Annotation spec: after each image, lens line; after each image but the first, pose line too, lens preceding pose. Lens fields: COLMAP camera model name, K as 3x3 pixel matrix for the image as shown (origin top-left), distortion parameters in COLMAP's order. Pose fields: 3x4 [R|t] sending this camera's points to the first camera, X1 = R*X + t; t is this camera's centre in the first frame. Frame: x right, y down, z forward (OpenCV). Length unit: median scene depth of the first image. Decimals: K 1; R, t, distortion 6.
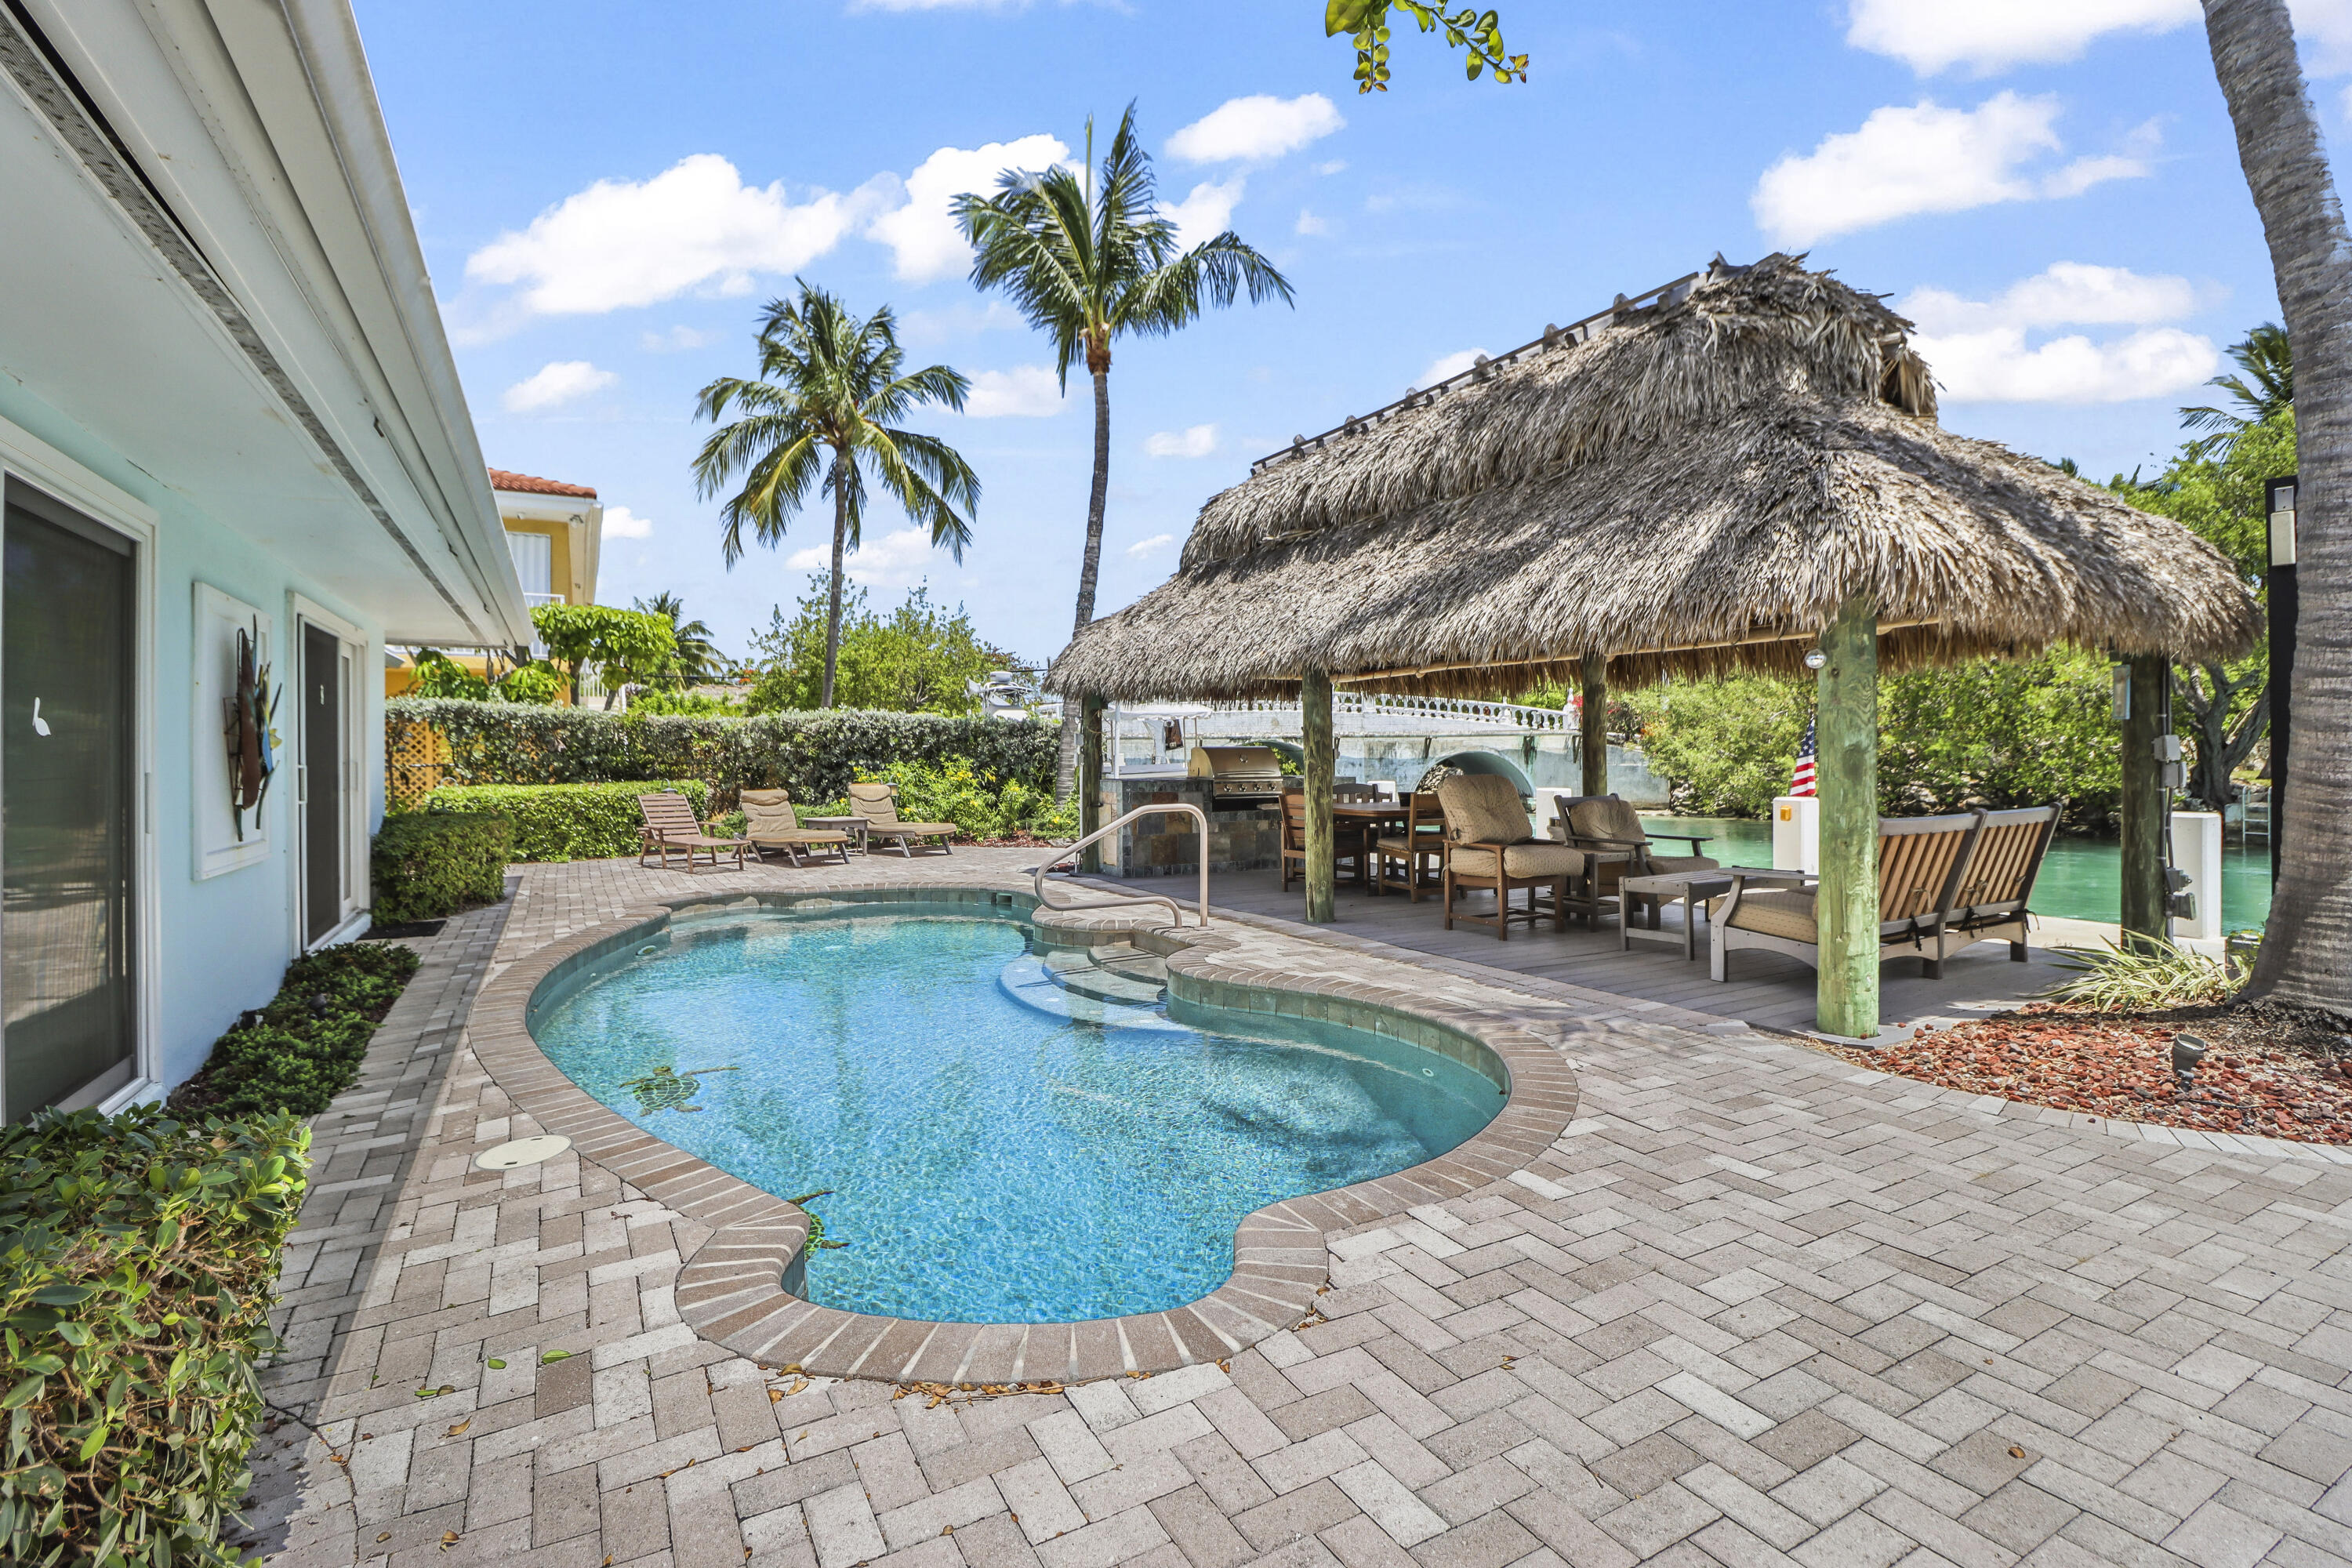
lens RADIAL K [[1098.6, 0, 1180.3], [0, 1098.6, 769.2], [0, 0, 1]] dist [0.005924, -0.008148]
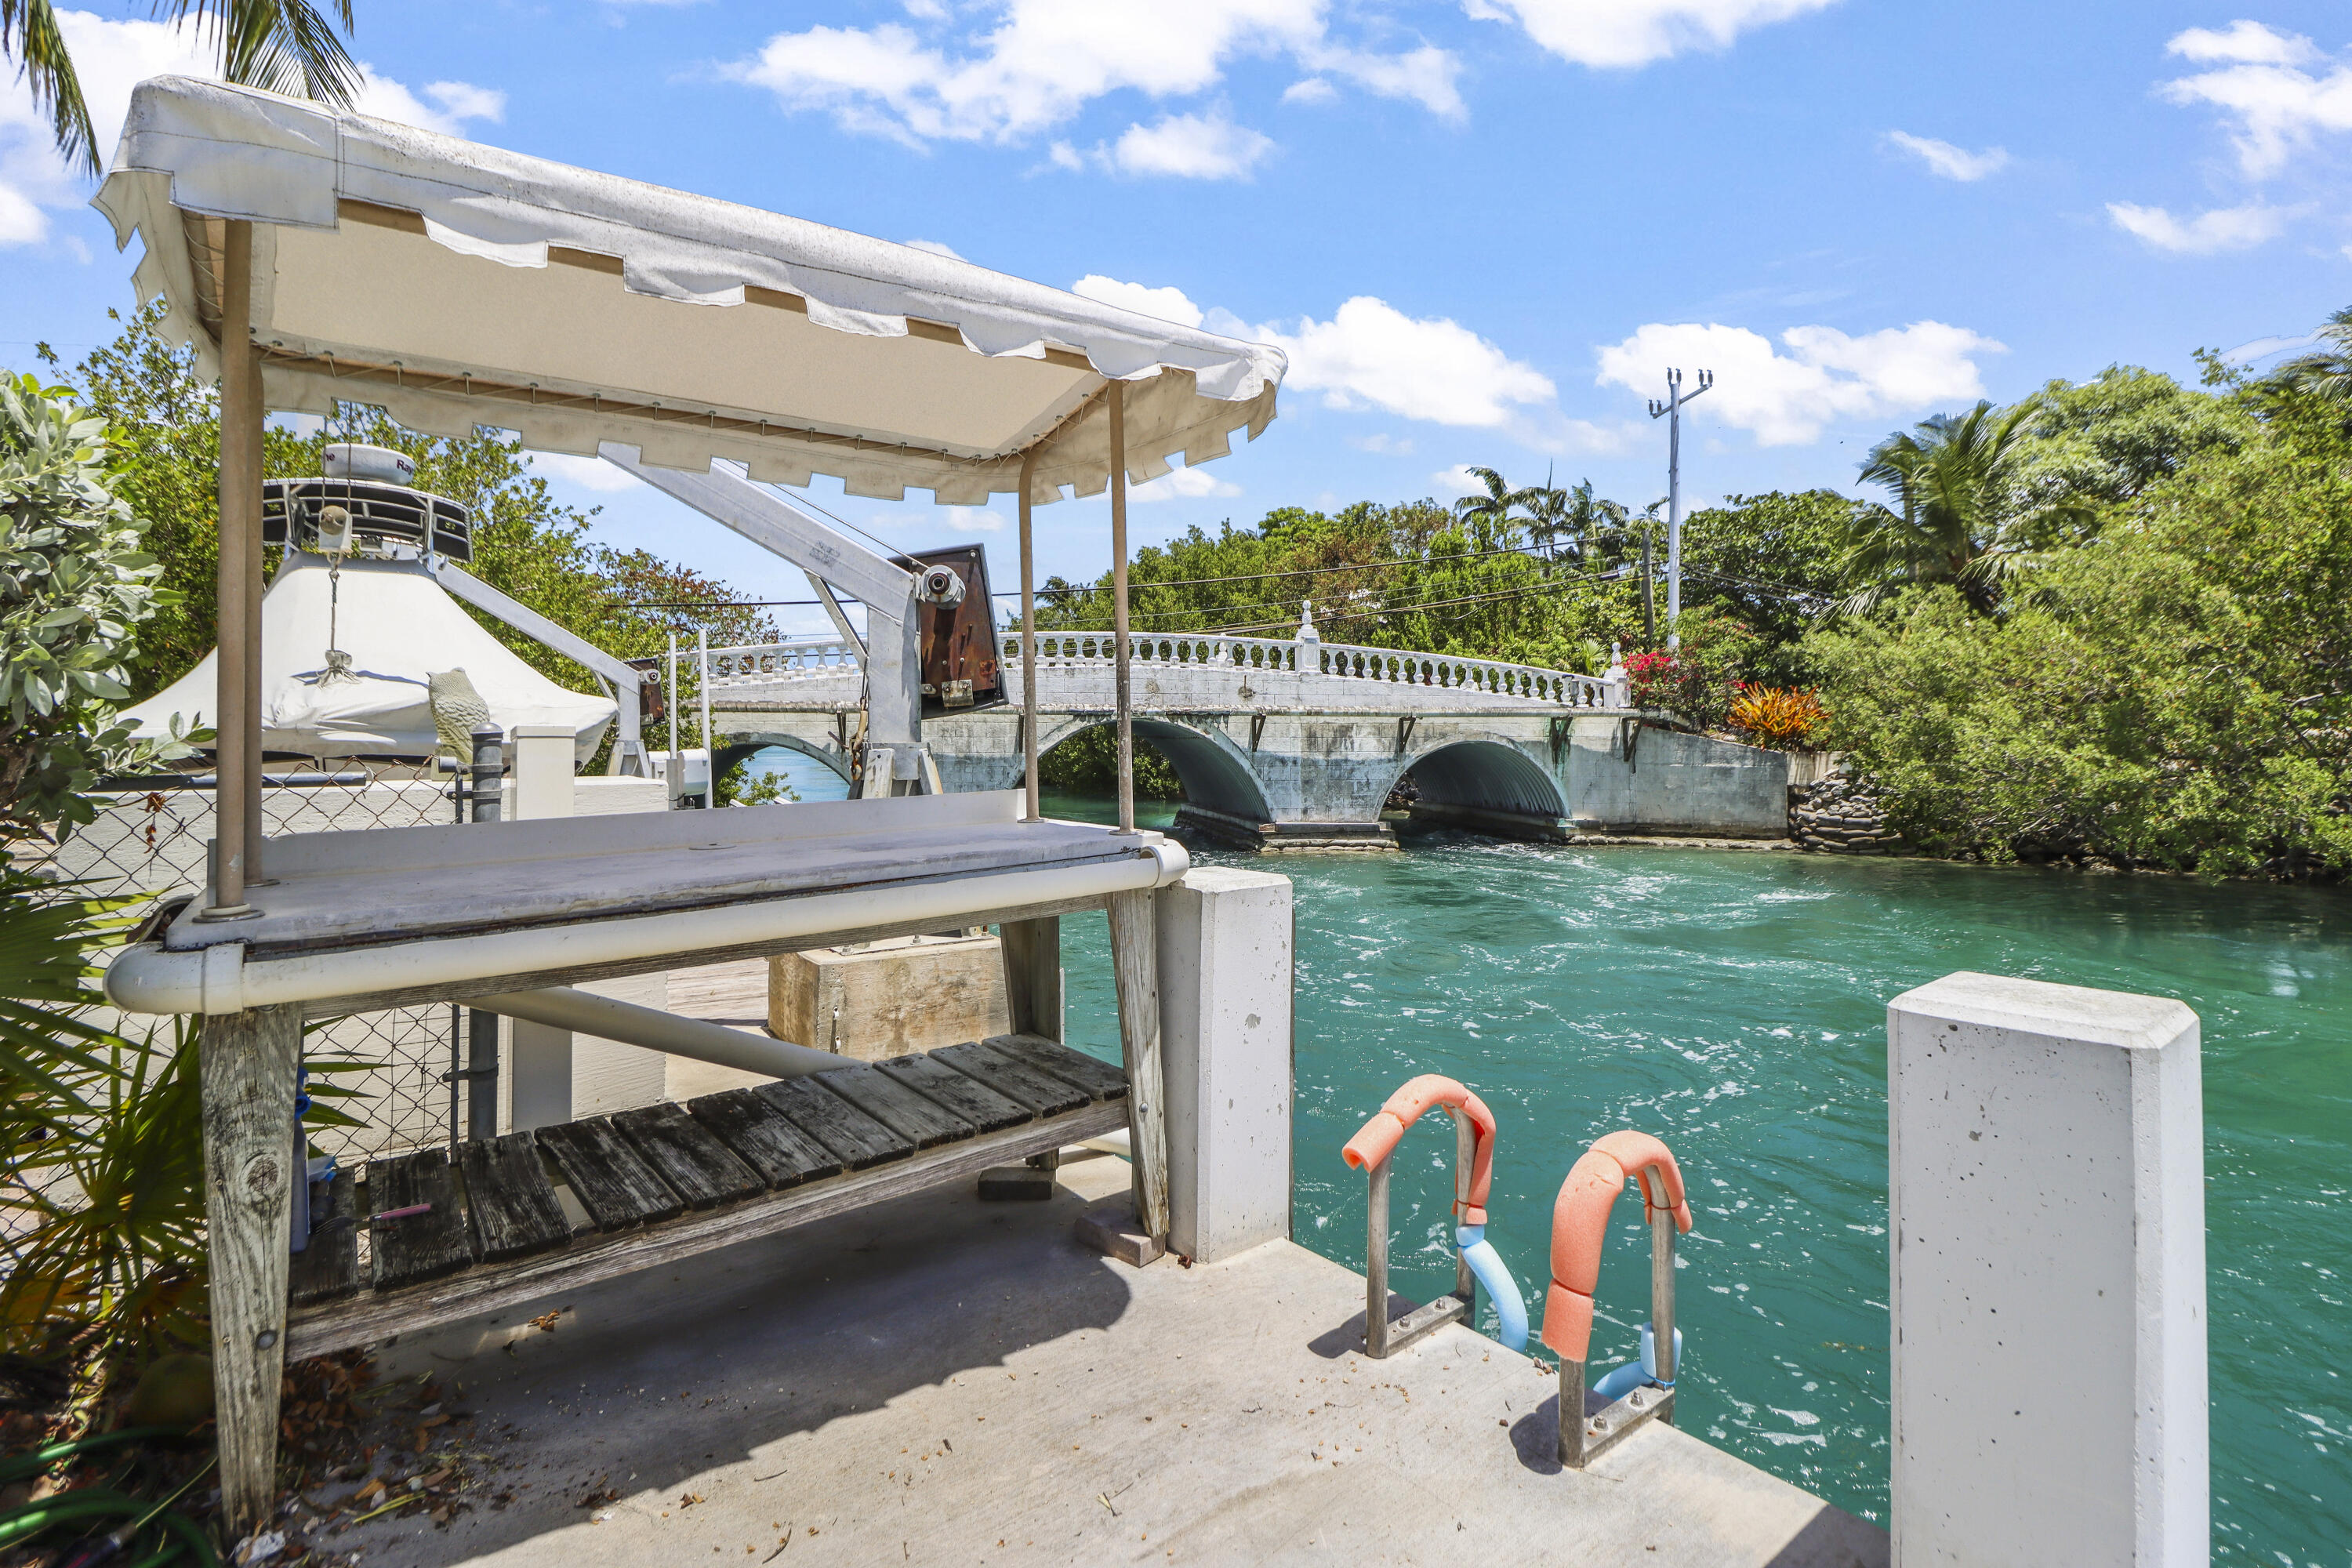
lens RADIAL K [[1098.6, 0, 1190.3], [0, 1098.6, 743.8], [0, 0, 1]] dist [0.005924, -0.008148]
pose [[0.983614, 0.010208, 0.179998, 0.000042], [-0.007637, 0.999859, -0.014974, -0.004816], [-0.180125, 0.013354, 0.983553, 0.426600]]
